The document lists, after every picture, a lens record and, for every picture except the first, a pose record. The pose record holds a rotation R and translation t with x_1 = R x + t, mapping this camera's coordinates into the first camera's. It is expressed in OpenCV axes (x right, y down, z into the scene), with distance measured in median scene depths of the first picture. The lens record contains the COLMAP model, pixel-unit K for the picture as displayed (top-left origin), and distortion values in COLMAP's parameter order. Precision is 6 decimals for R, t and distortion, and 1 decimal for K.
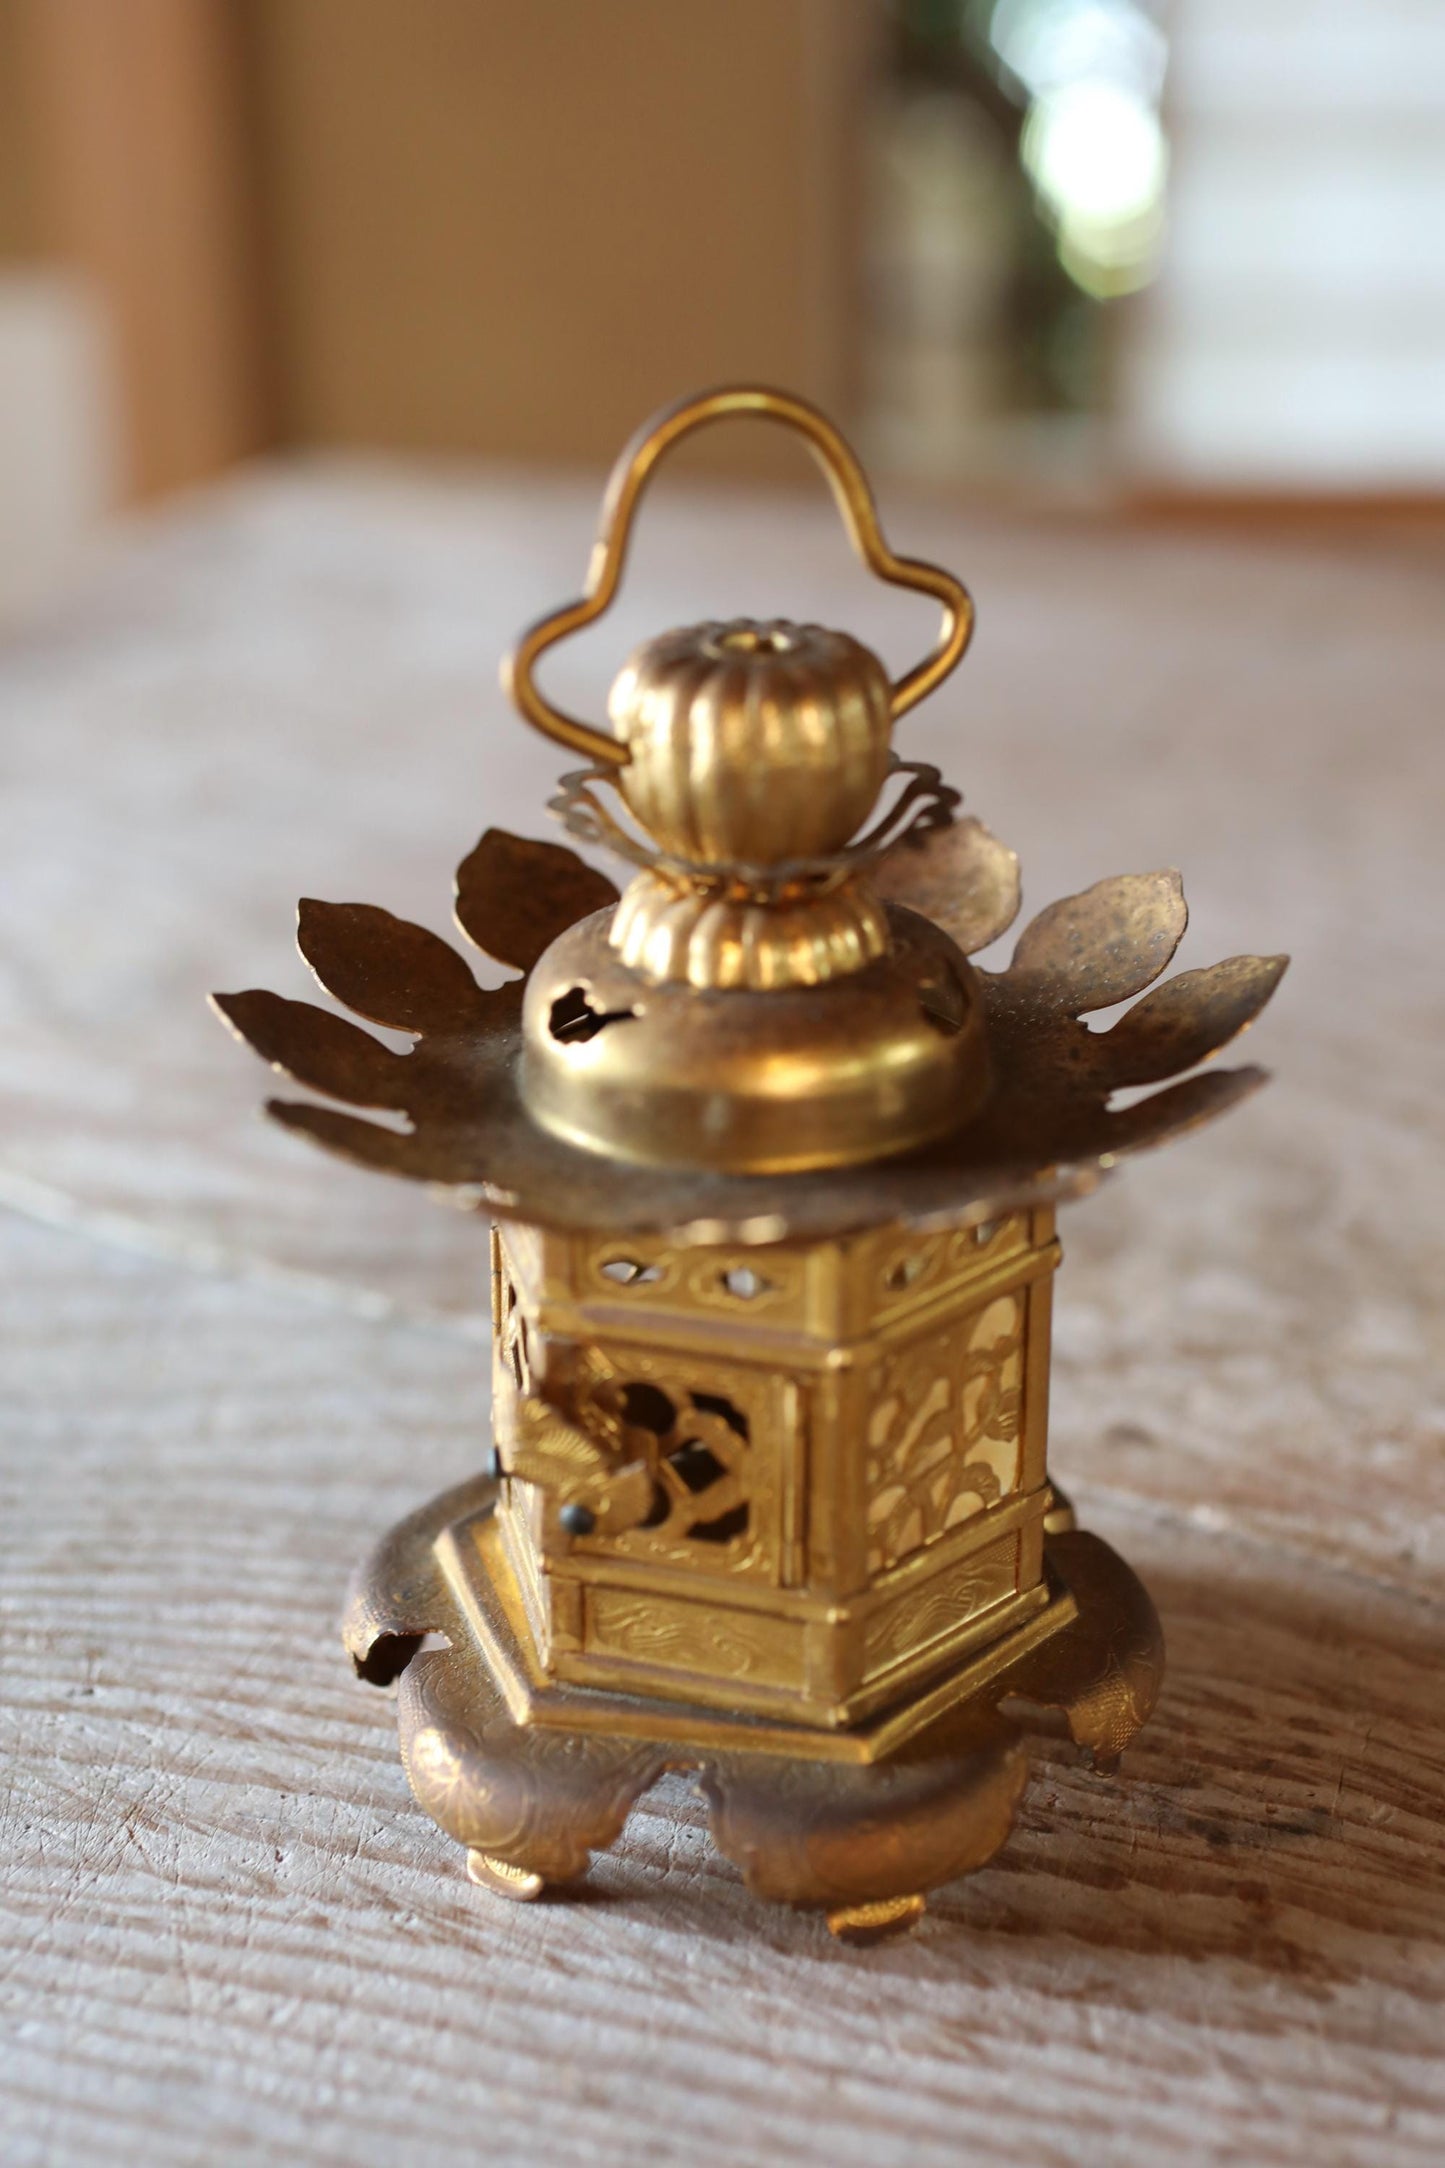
lens RADIAL K [[3000.2, 0, 722.5], [0, 3000.2, 1084.0], [0, 0, 1]] dist [0.002078, 0.030030]
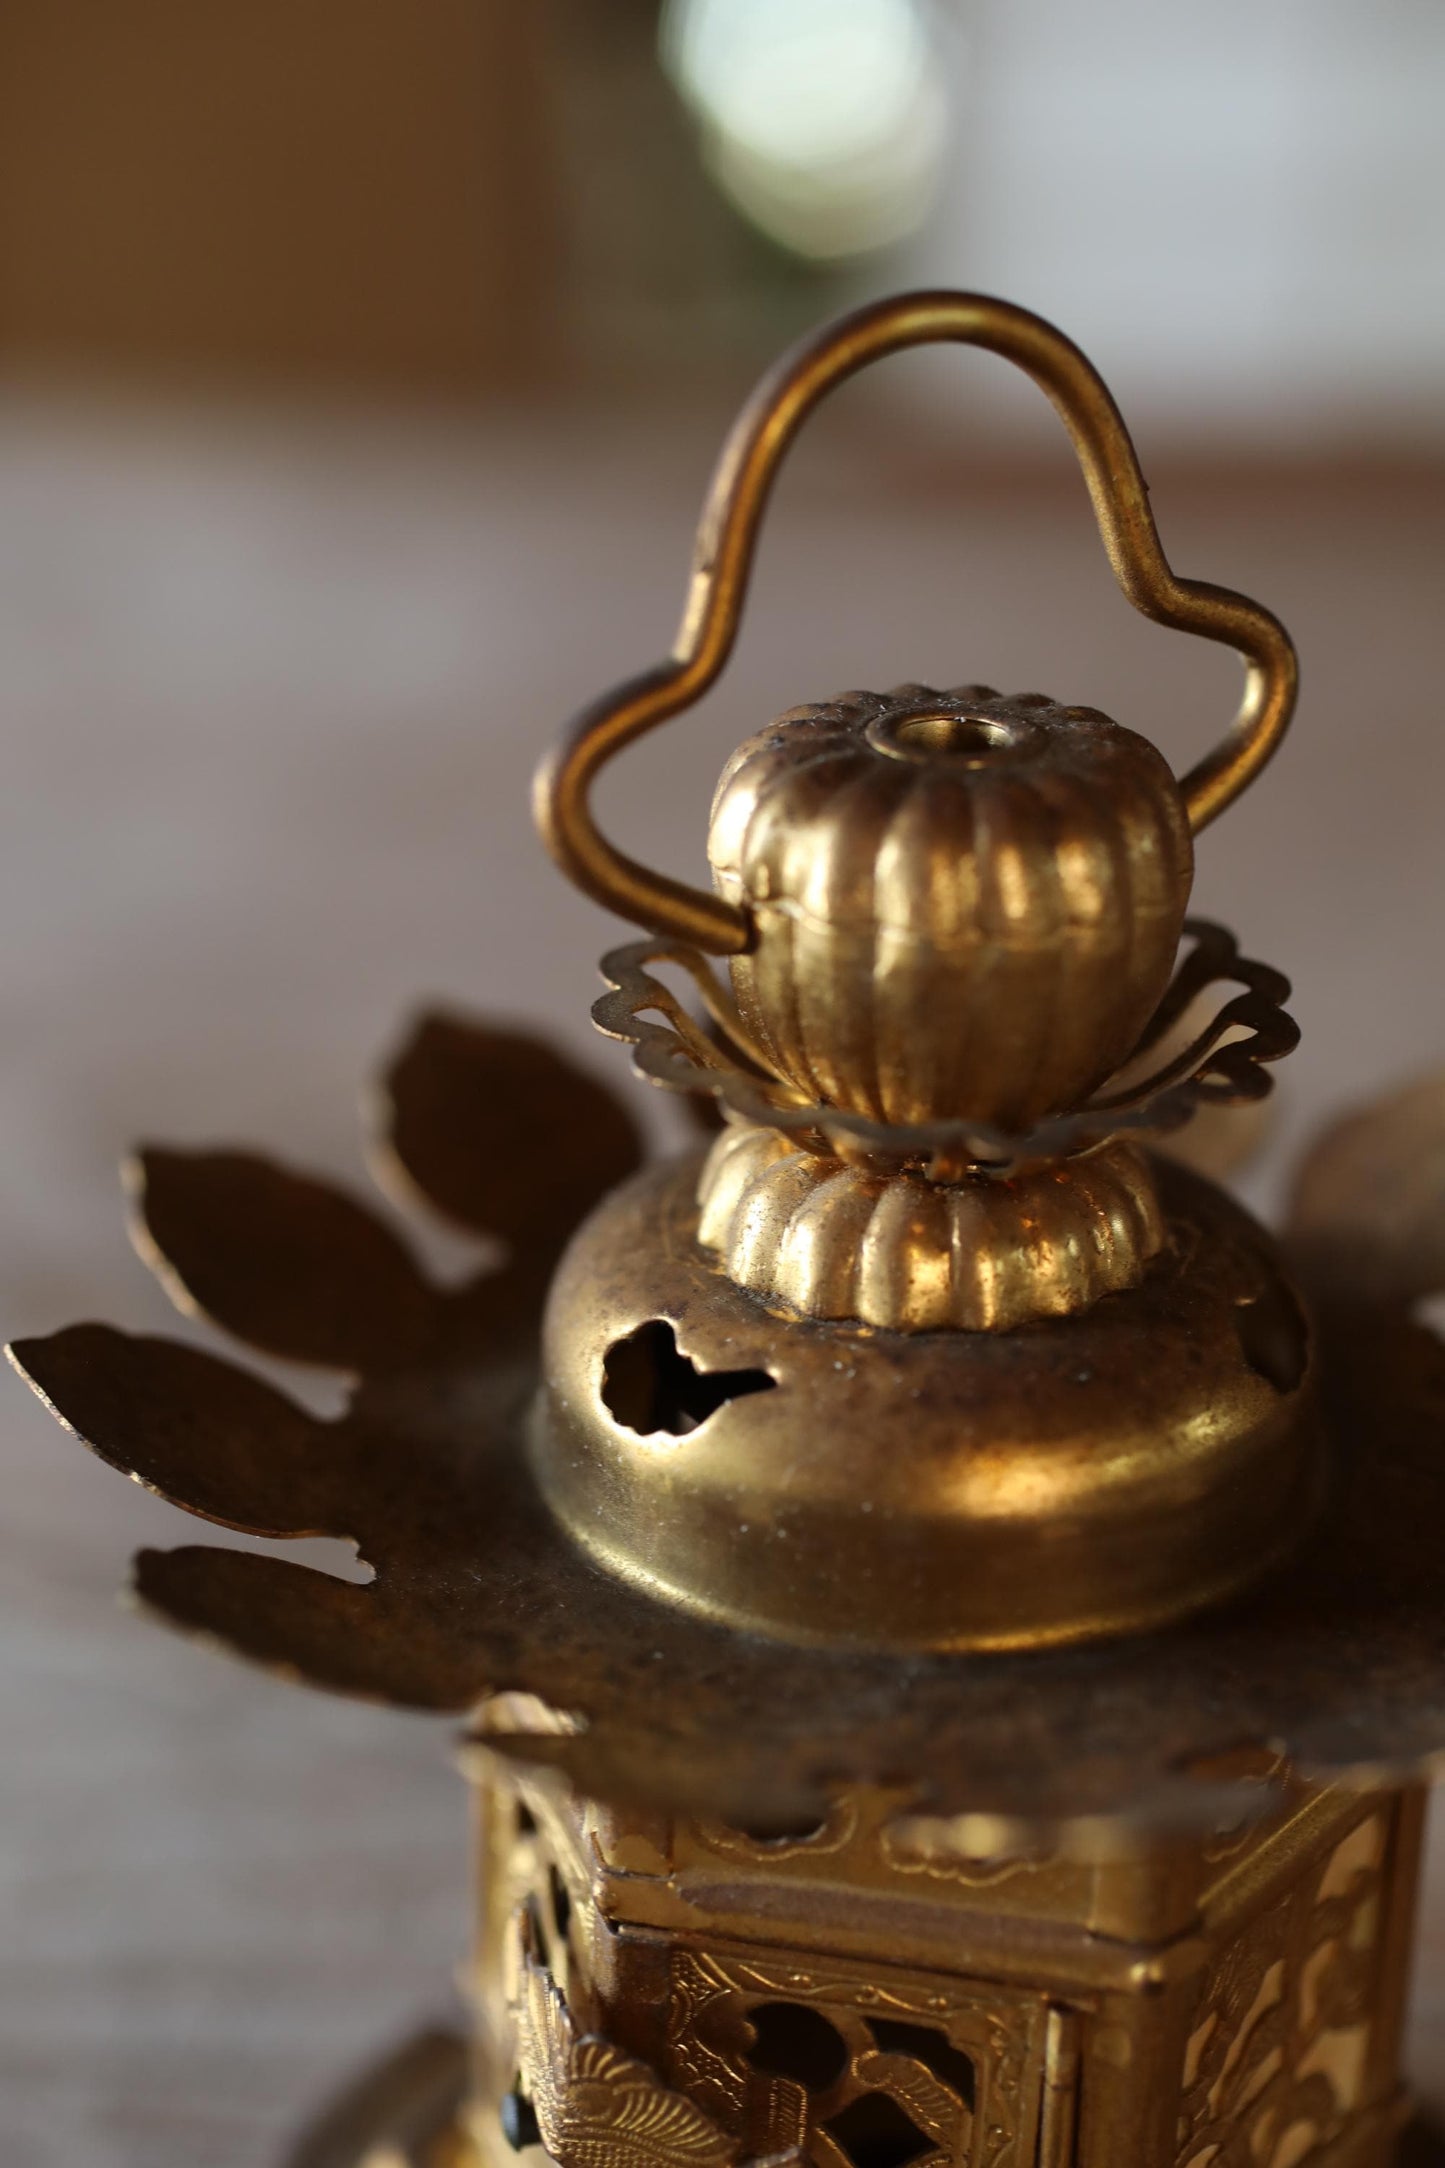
lens RADIAL K [[3419.6, 0, 722.5], [0, 3419.6, 1084.0], [0, 0, 1]] dist [-0.029460, 0.222104]
pose [[0.996349, -0.024495, 0.081789, -0.089134], [0.025529, 0.999607, -0.011618, -0.071504], [-0.081472, 0.013664, 0.996582, 0.339345]]
